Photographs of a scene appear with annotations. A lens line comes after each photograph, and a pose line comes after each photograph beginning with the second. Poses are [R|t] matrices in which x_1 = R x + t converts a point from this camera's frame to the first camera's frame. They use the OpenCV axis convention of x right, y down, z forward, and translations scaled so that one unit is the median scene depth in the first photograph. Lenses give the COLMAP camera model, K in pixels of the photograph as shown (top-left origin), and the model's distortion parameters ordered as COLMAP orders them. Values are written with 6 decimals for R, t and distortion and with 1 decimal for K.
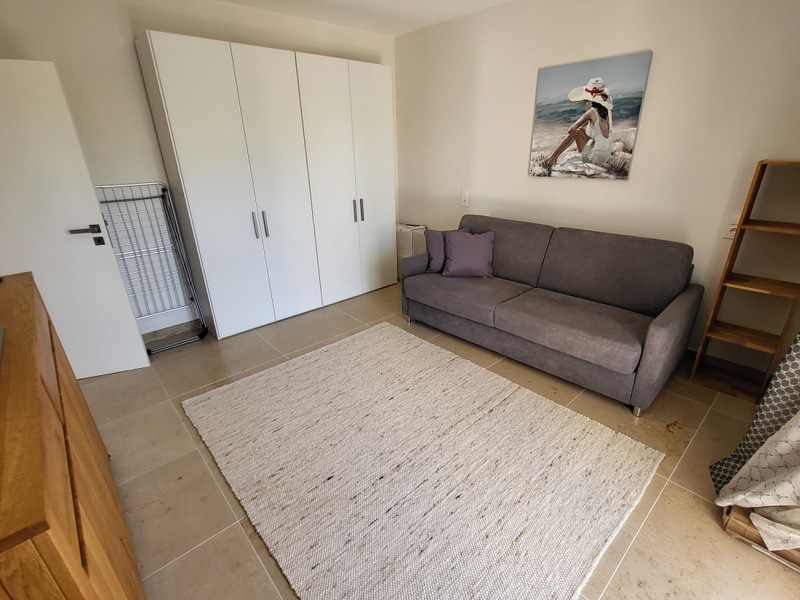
lens RADIAL K [[383.7, 0, 403.9], [0, 383.7, 302.3], [0, 0, 1]] dist [-0.001583, -0.000350]
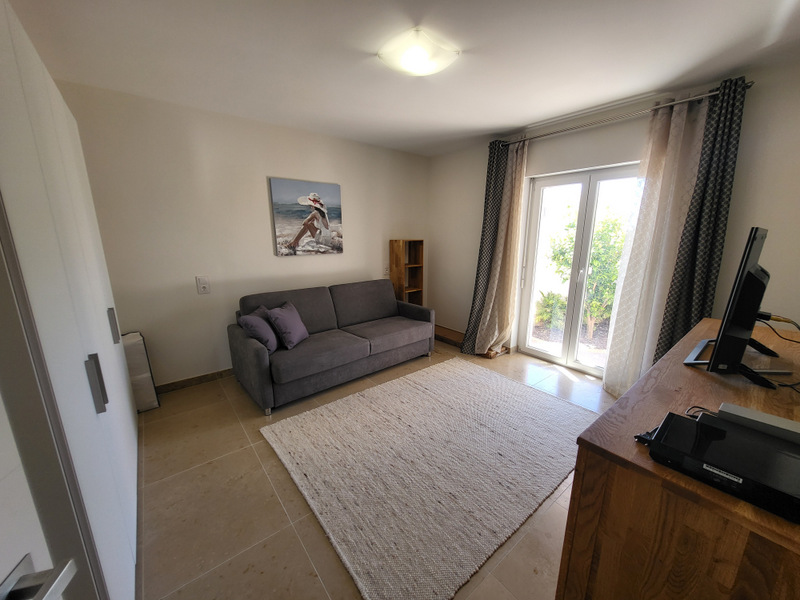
lens RADIAL K [[314.7, 0, 402.8], [0, 314.7, 301.6], [0, 0, 1]] dist [-0.000051, -0.000388]
pose [[0.054933, -0.198289, 0.978603, -0.780665], [0.376423, 0.911882, 0.163639, -0.238264], [-0.924818, 0.359380, 0.124733, 0.625416]]
